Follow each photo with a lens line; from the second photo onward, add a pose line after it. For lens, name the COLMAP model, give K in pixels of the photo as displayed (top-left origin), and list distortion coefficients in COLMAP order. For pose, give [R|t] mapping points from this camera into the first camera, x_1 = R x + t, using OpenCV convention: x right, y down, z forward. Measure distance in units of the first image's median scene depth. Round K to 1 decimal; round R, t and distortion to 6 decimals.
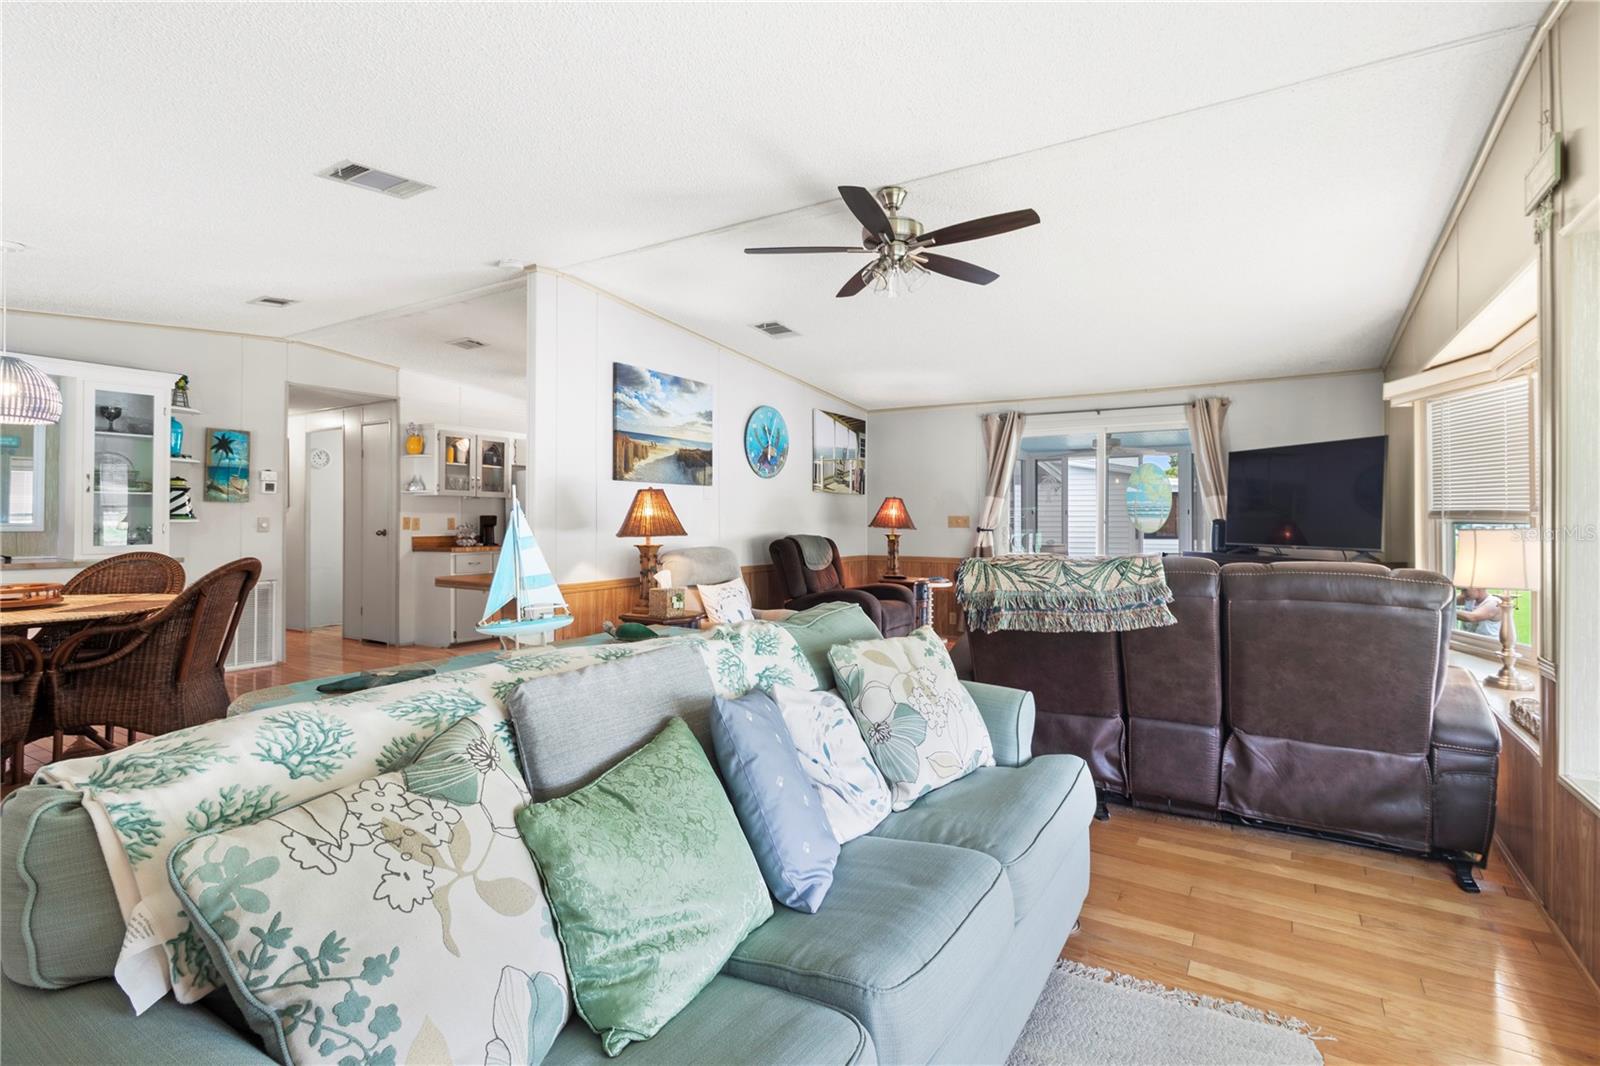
lens RADIAL K [[770.1, 0, 817.0], [0, 770.1, 511.4], [0, 0, 1]] dist [0.002274, -0.000113]
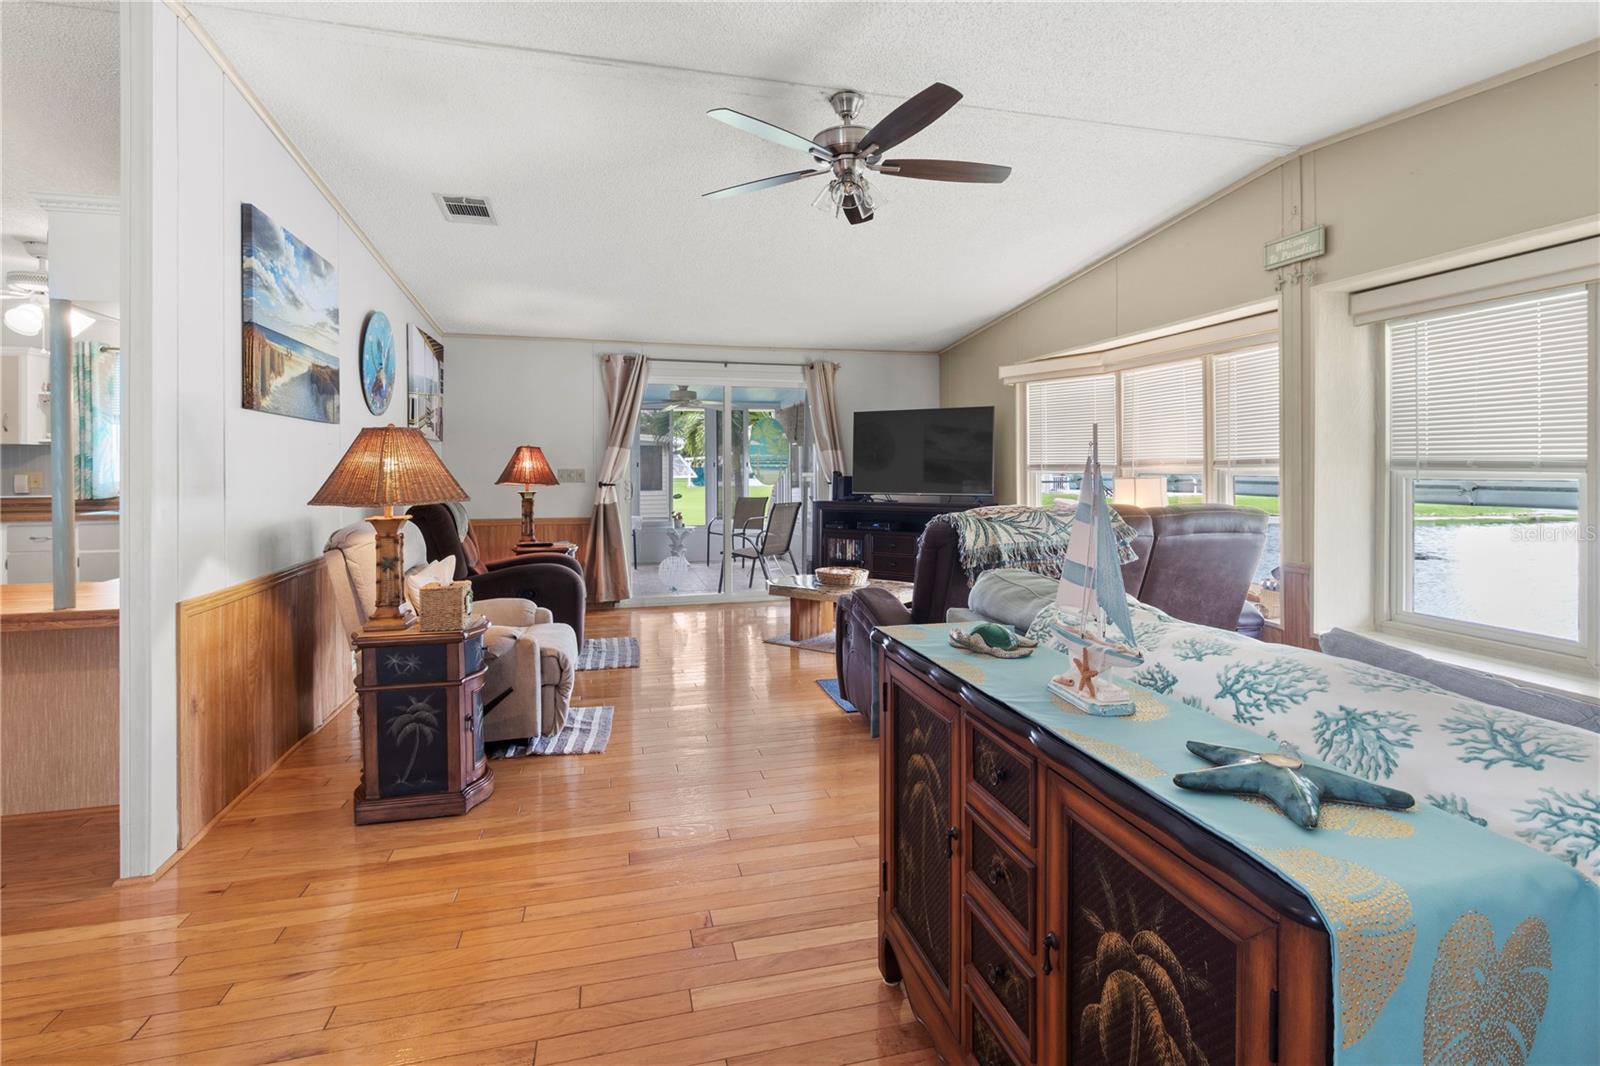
lens RADIAL K [[782.9, 0, 820.9], [0, 782.9, 473.9], [0, 0, 1]] dist [0.000230, 0.000047]
pose [[0.684271, -0.008176, 0.729182, -0.351736], [-0.002091, 0.999911, 0.013174, -0.000535], [-0.729225, -0.010539, 0.684193, 0.255058]]
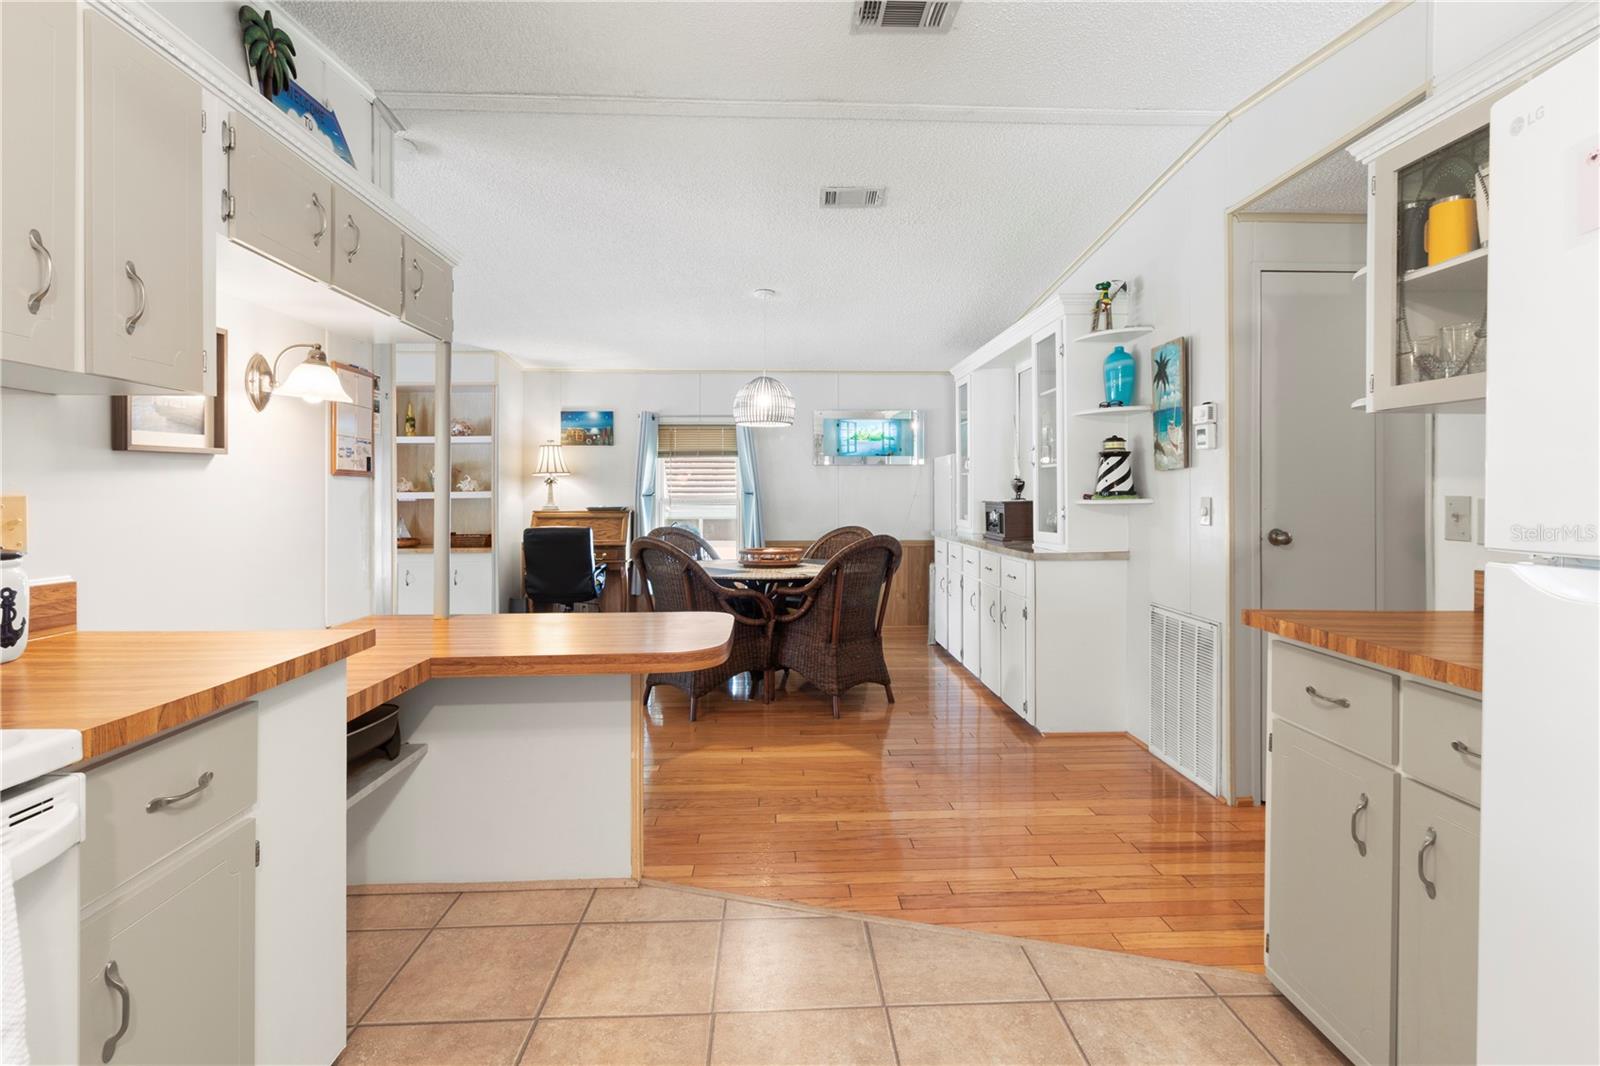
lens RADIAL K [[749.8, 0, 802.7], [0, 749.8, 494.5], [0, 0, 1]] dist [-0.033532, 0.000012]
pose [[-0.829956, 0.001326, -0.557827, -0.248847], [0.006780, 0.999947, -0.007711, 0.008914], [0.557787, -0.010182, -0.829922, 1.399405]]
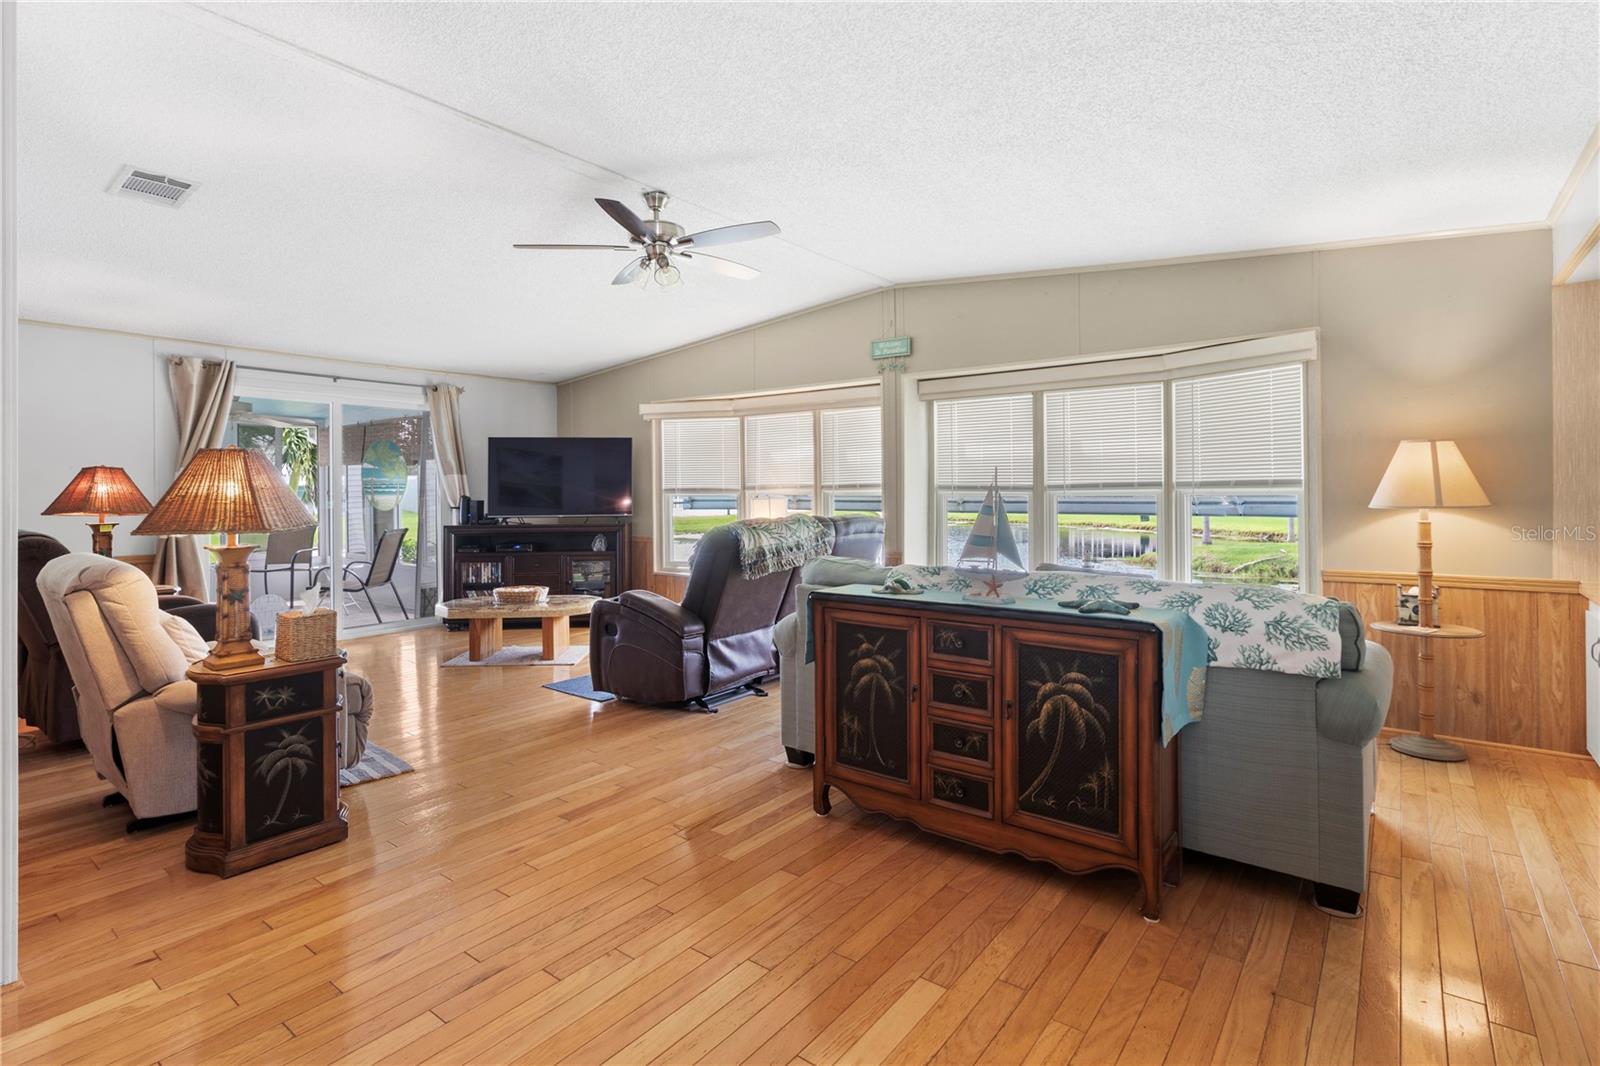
lens RADIAL K [[776.8, 0, 827.5], [0, 776.8, 496.9], [0, 0, 1]] dist [0.000548, 0.000135]
pose [[0.083936, -0.010167, 0.996419, -0.605023], [-0.000331, 0.999948, 0.010231, 0.000723], [-0.996471, -0.001188, 0.083928, 0.410691]]
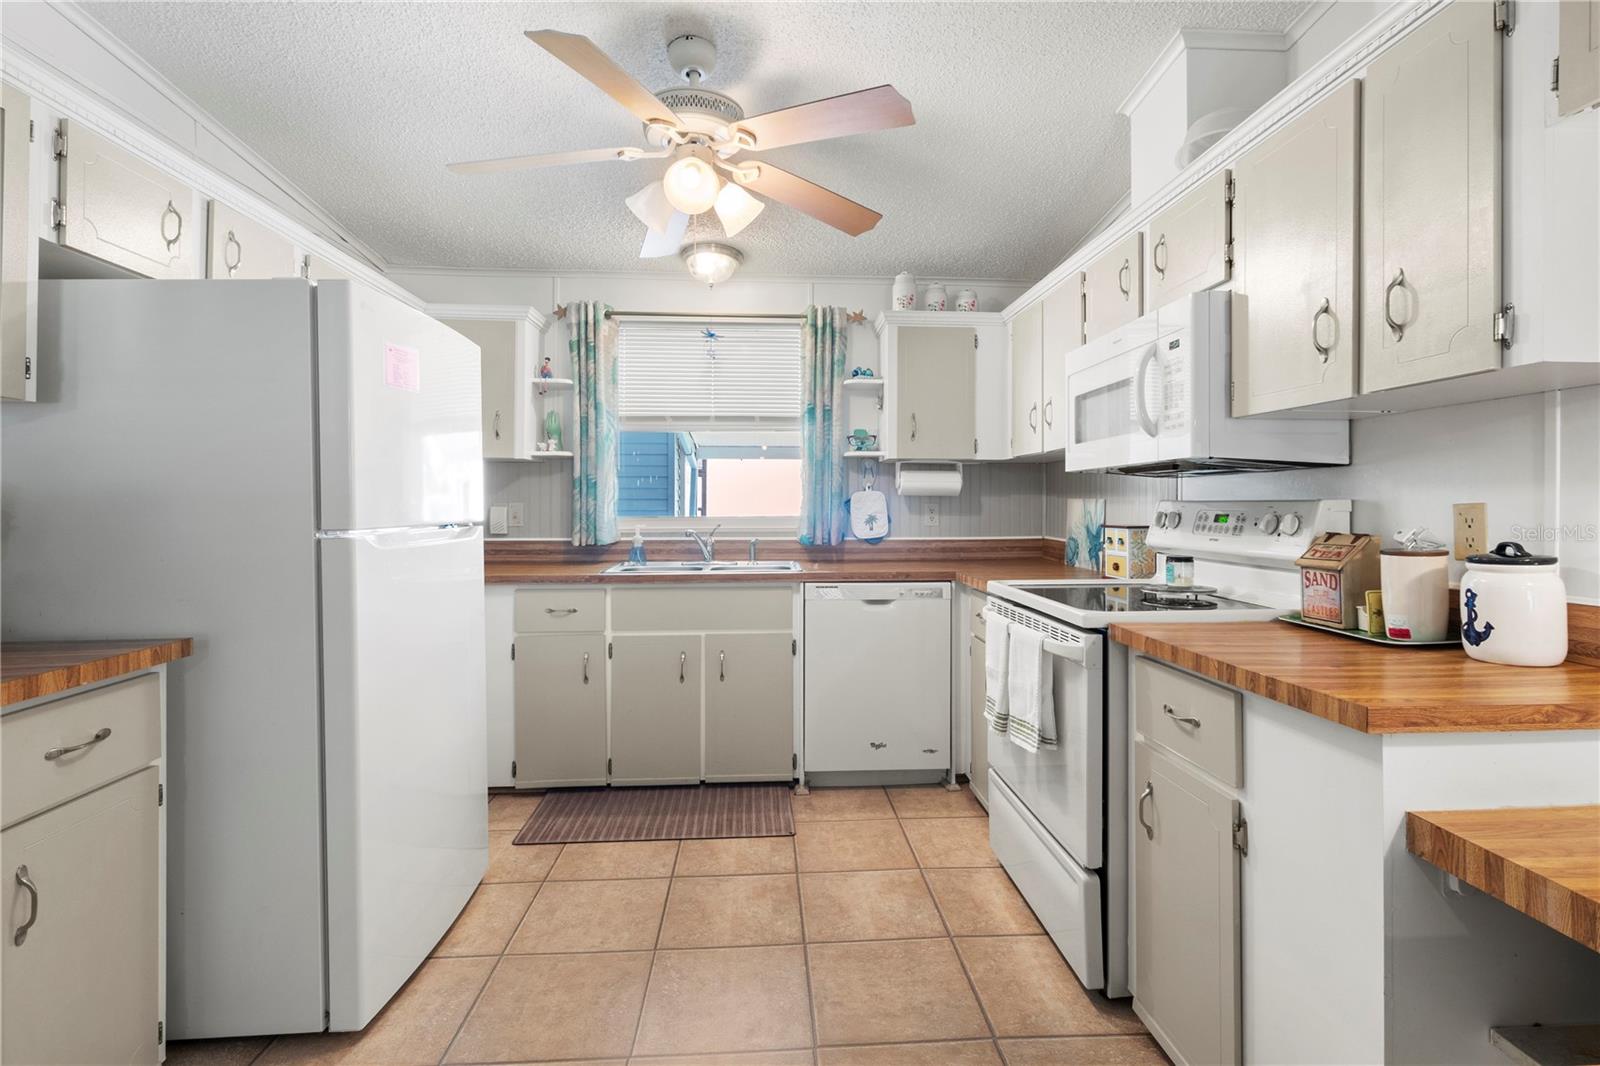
lens RADIAL K [[770.1, 0, 817.0], [0, 770.1, 511.4], [0, 0, 1]] dist [0.002274, -0.000113]
pose [[0.813049, -0.001578, 0.582193, -0.483871], [-0.010148, 0.999806, 0.016881, 0.006605], [-0.582106, -0.019633, 0.812876, 1.012556]]
